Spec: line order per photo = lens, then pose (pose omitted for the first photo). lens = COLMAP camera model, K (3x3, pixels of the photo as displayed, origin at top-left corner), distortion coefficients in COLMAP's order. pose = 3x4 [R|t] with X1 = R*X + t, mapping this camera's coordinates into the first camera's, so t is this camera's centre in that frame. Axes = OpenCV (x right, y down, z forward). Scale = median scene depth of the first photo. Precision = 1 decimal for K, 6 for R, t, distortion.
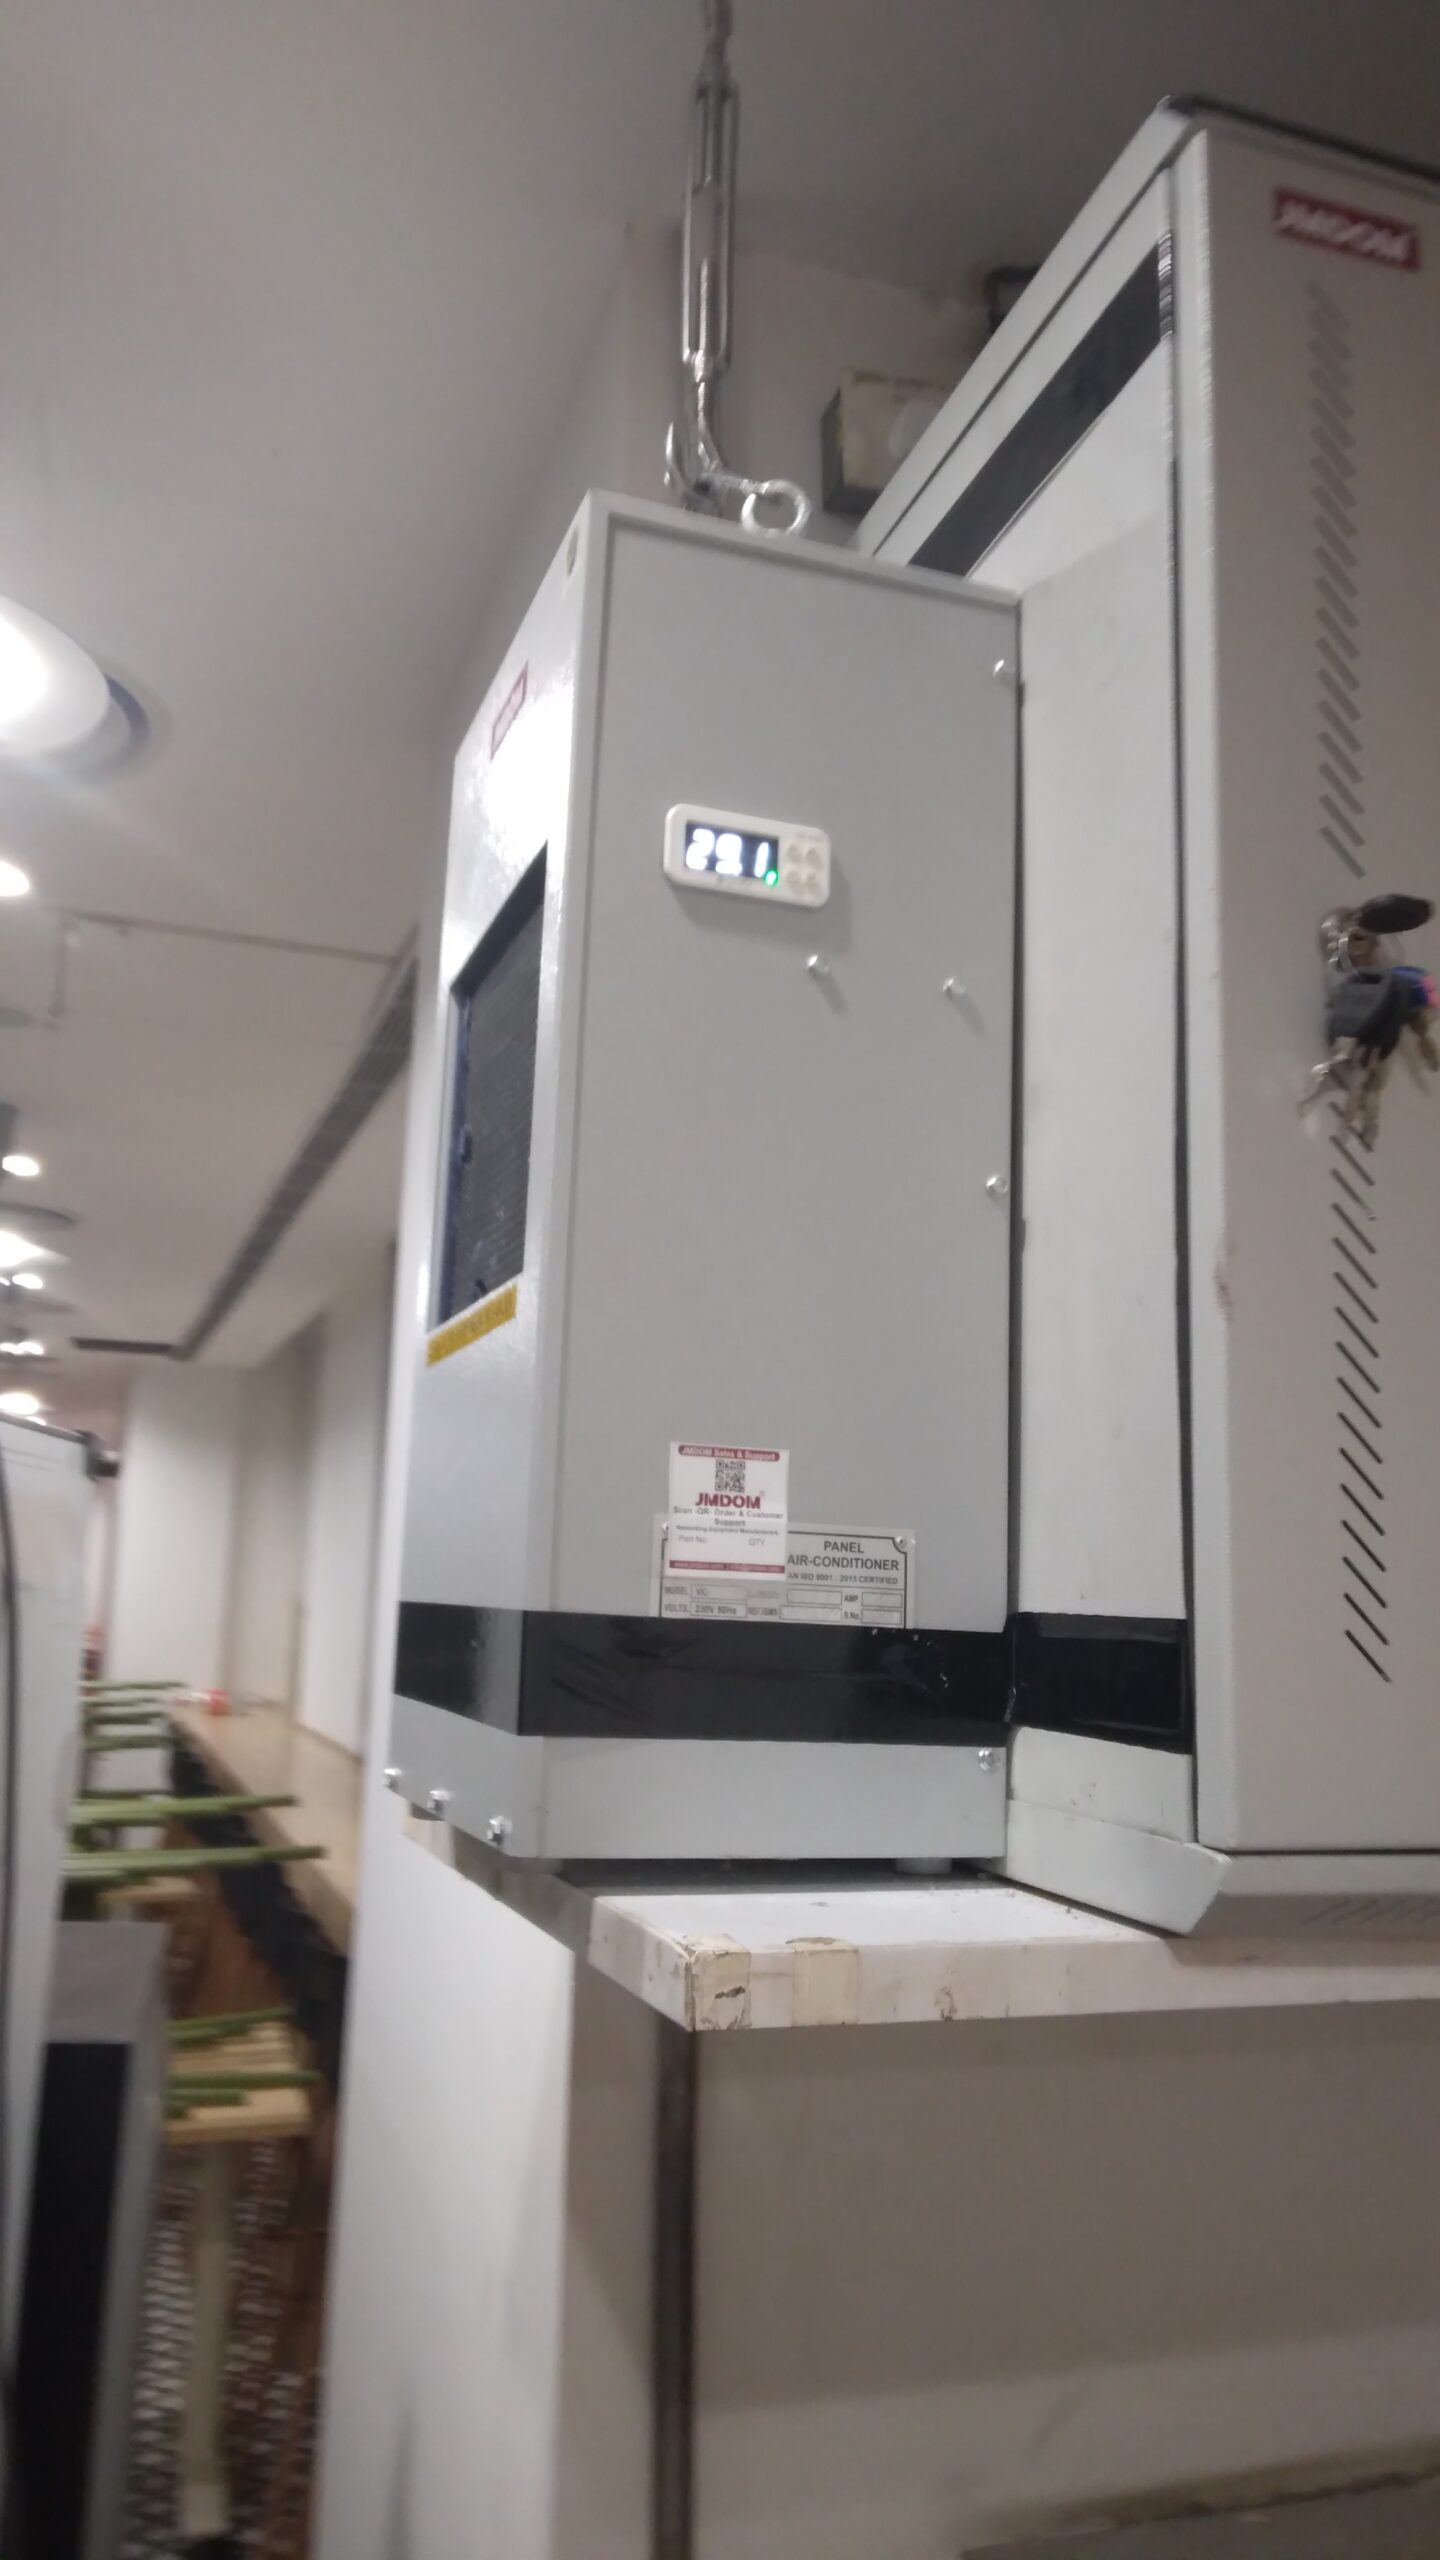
lens RADIAL K [[1873.7, 0, 726.4], [0, 1873.7, 1258.6], [0, 0, 1]] dist [0.035654, -0.058389]
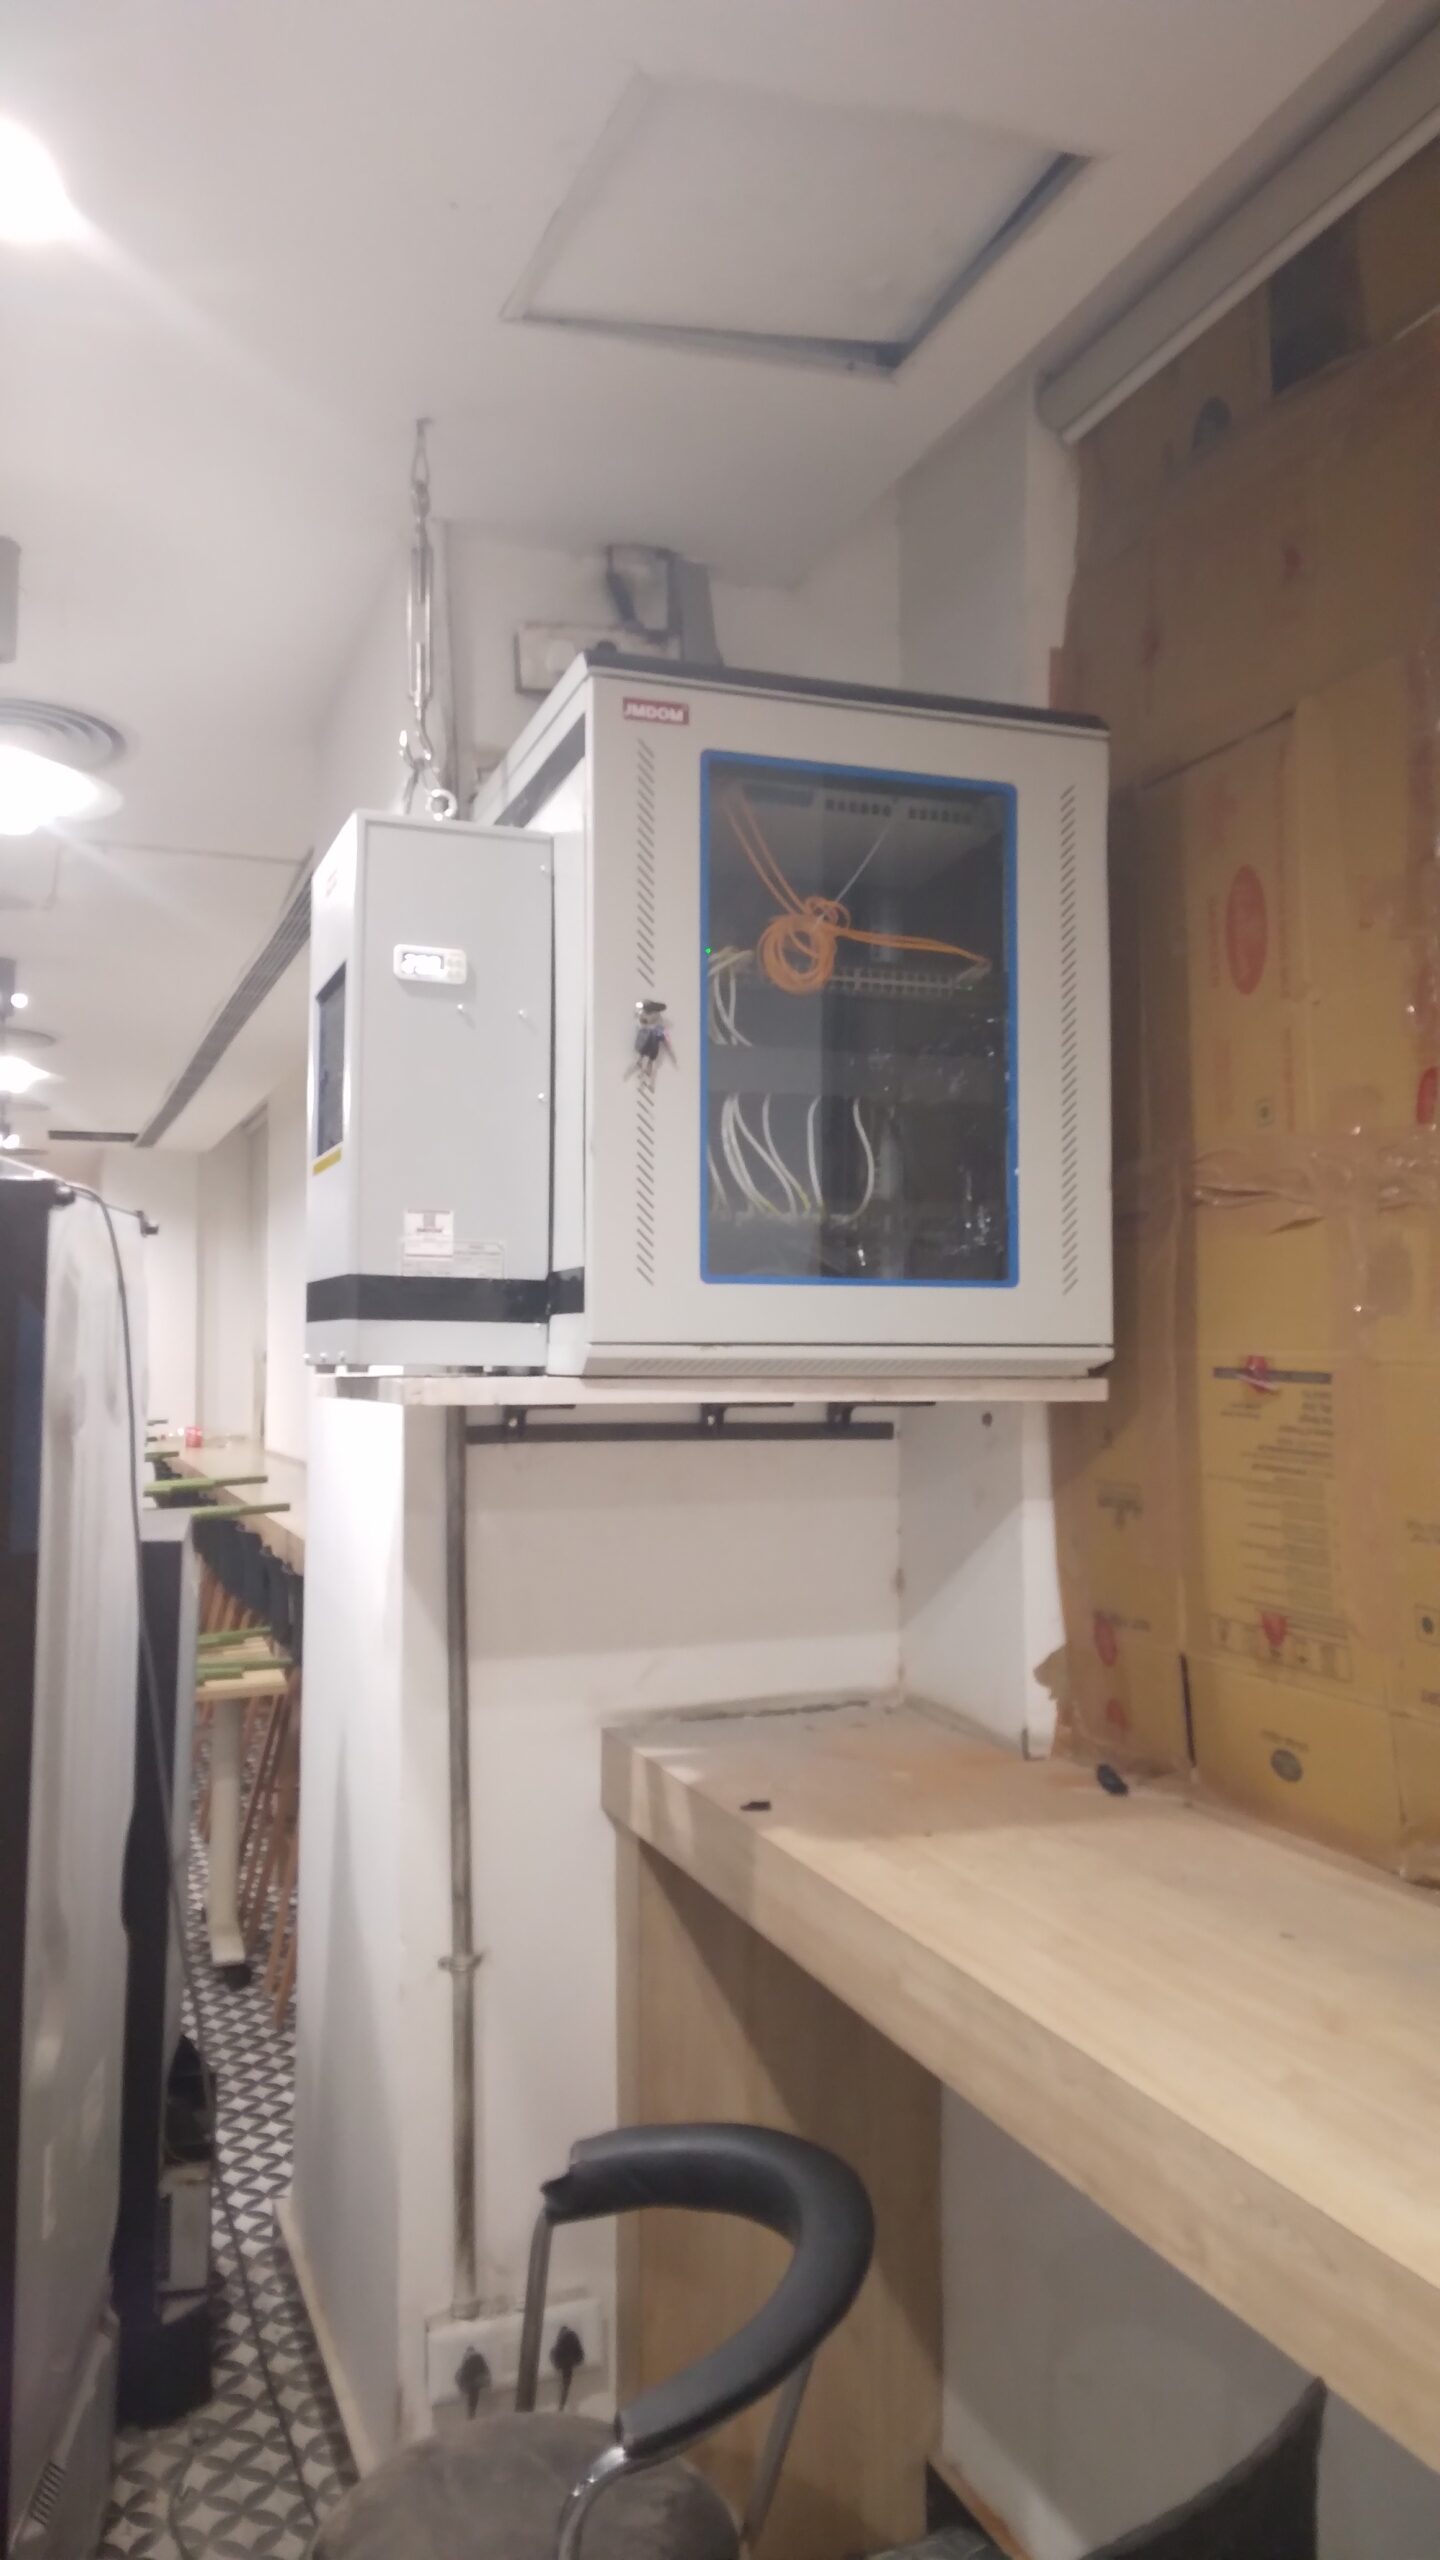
lens RADIAL K [[1873.7, 0, 726.4], [0, 1873.7, 1258.6], [0, 0, 1]] dist [0.035654, -0.058389]
pose [[0.999268, -0.029119, 0.024822, 0.332742], [0.025744, 0.991586, 0.126862, -0.141808], [-0.028308, -0.126130, 0.991610, -1.503312]]
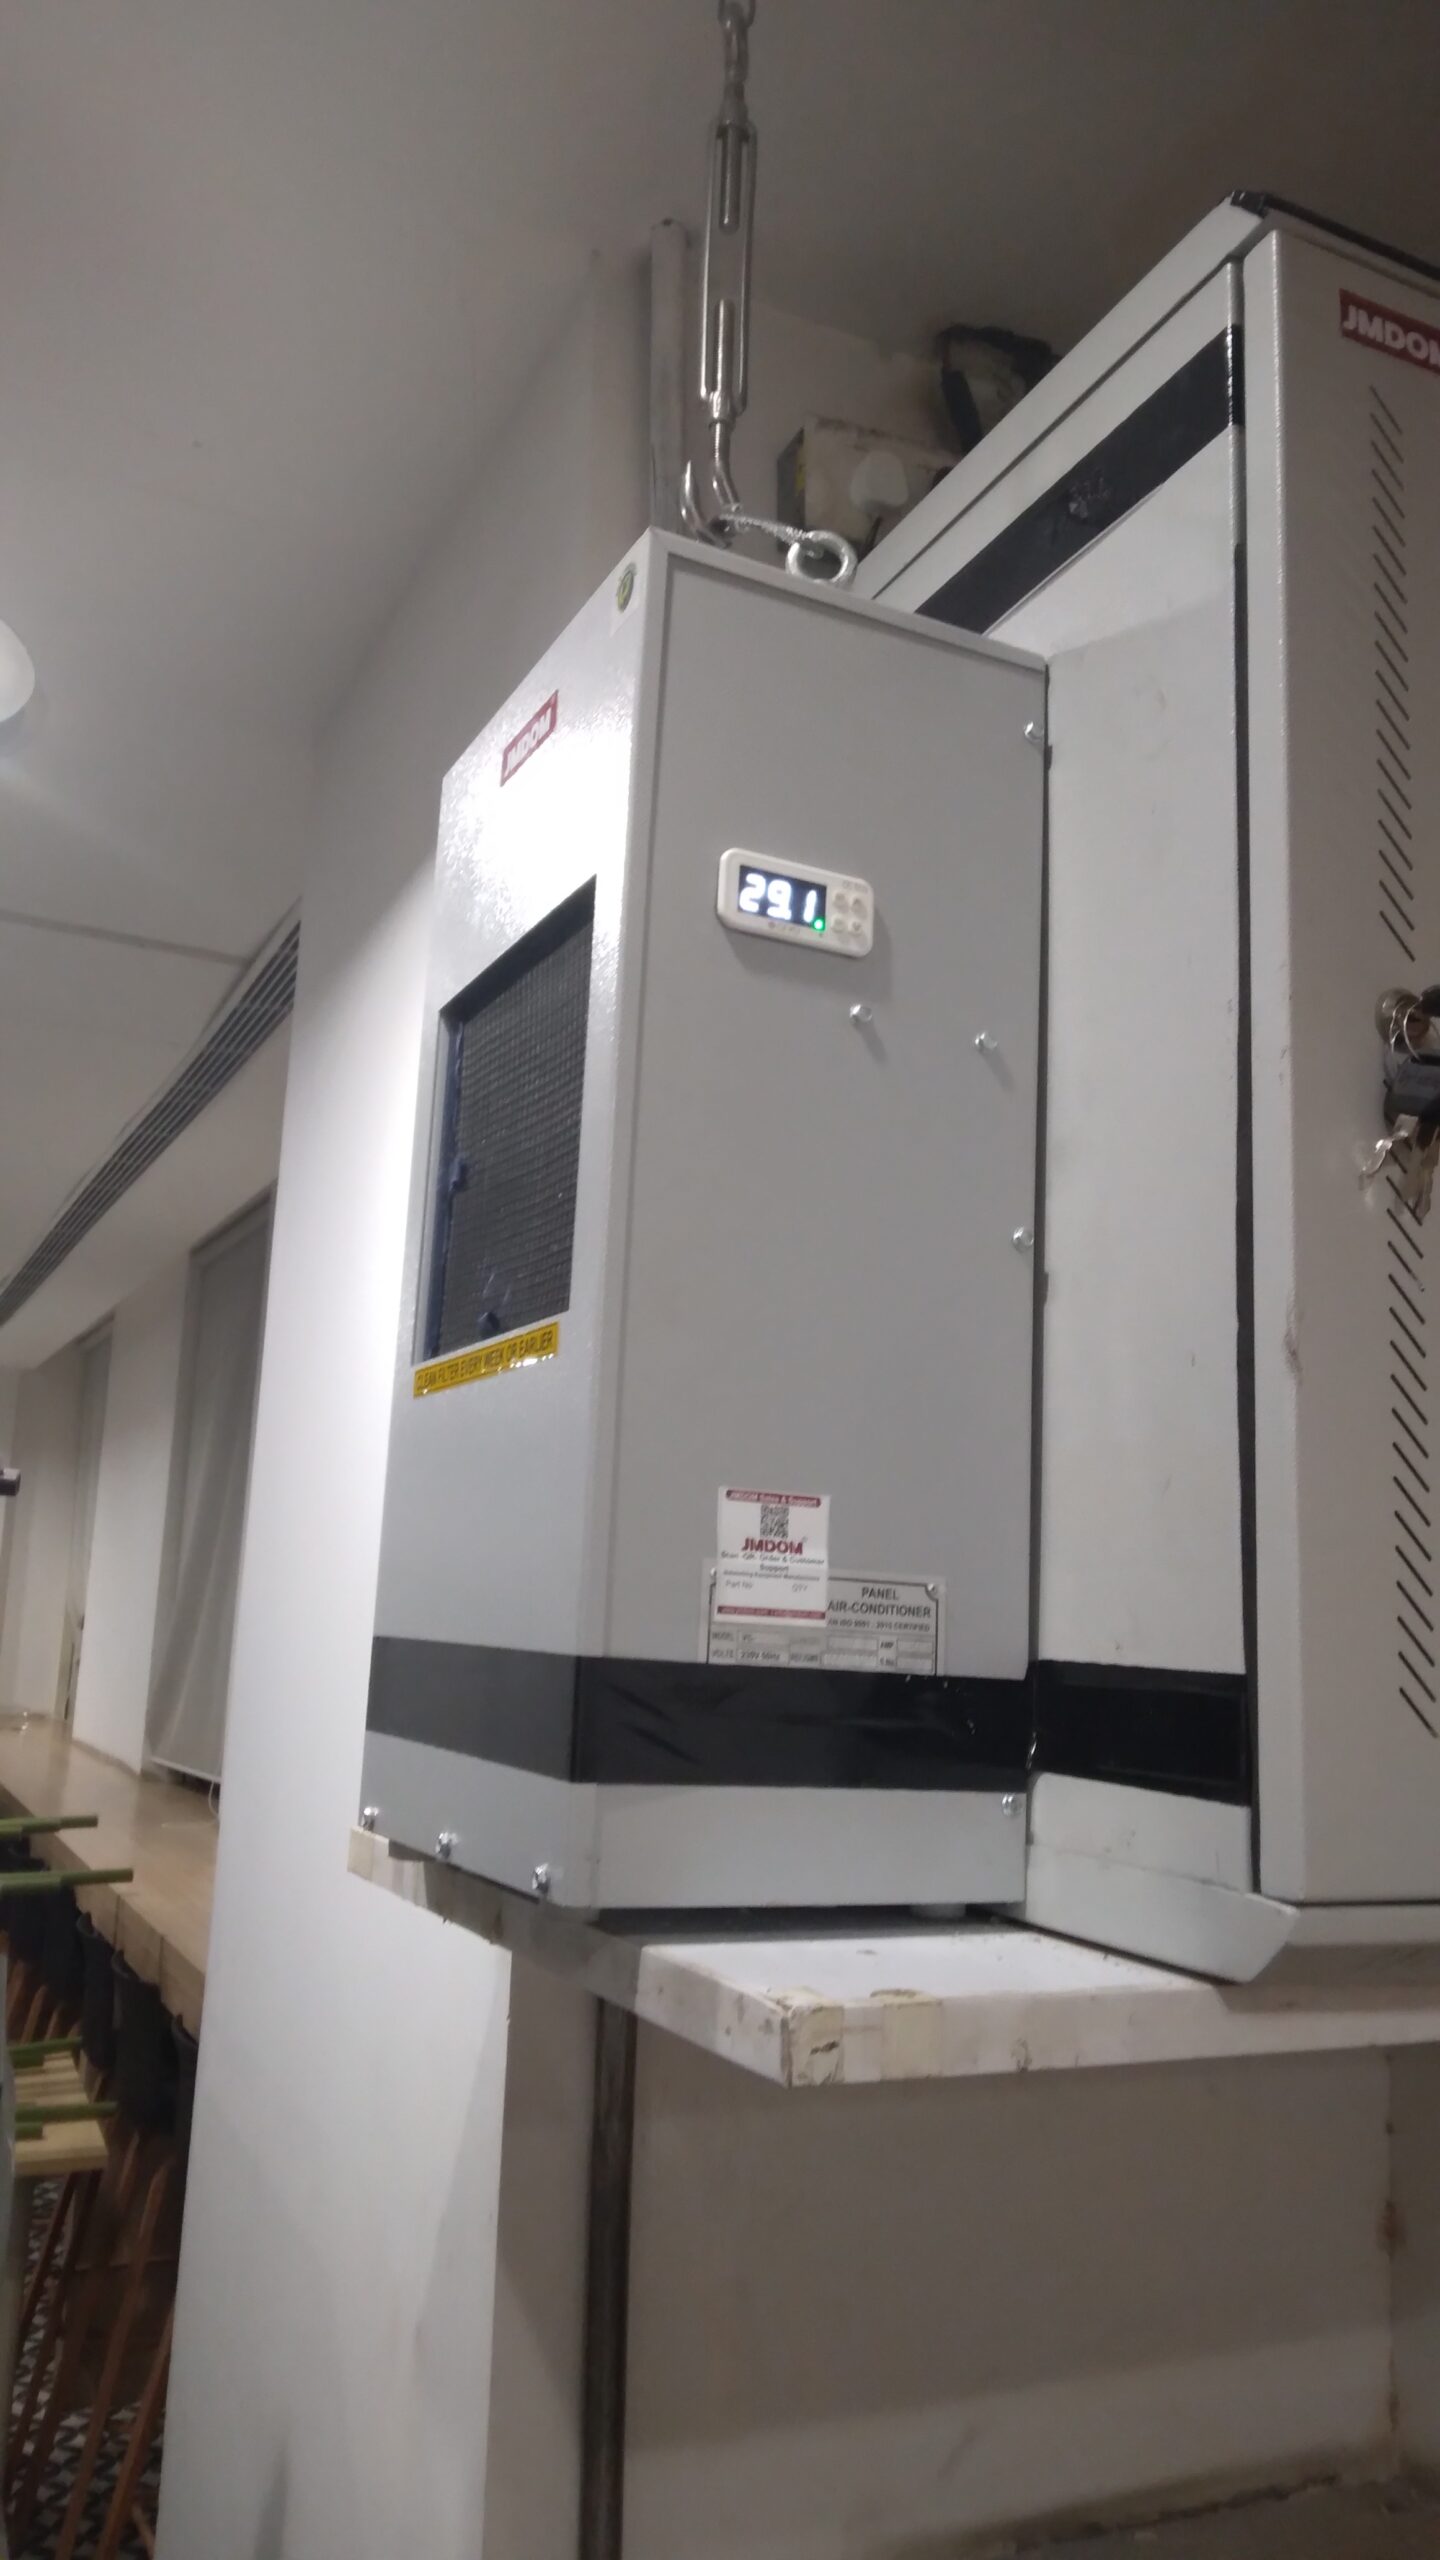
lens RADIAL K [[1866.1, 0, 716.4], [0, 1866.1, 1261.7], [0, 0, 1]] dist [0.043770, -0.070555]
pose [[0.992861, 0.035314, 0.113932, -0.144418], [-0.034619, 0.999368, -0.008079, -0.013132], [-0.114145, 0.004077, 0.993456, 0.012109]]
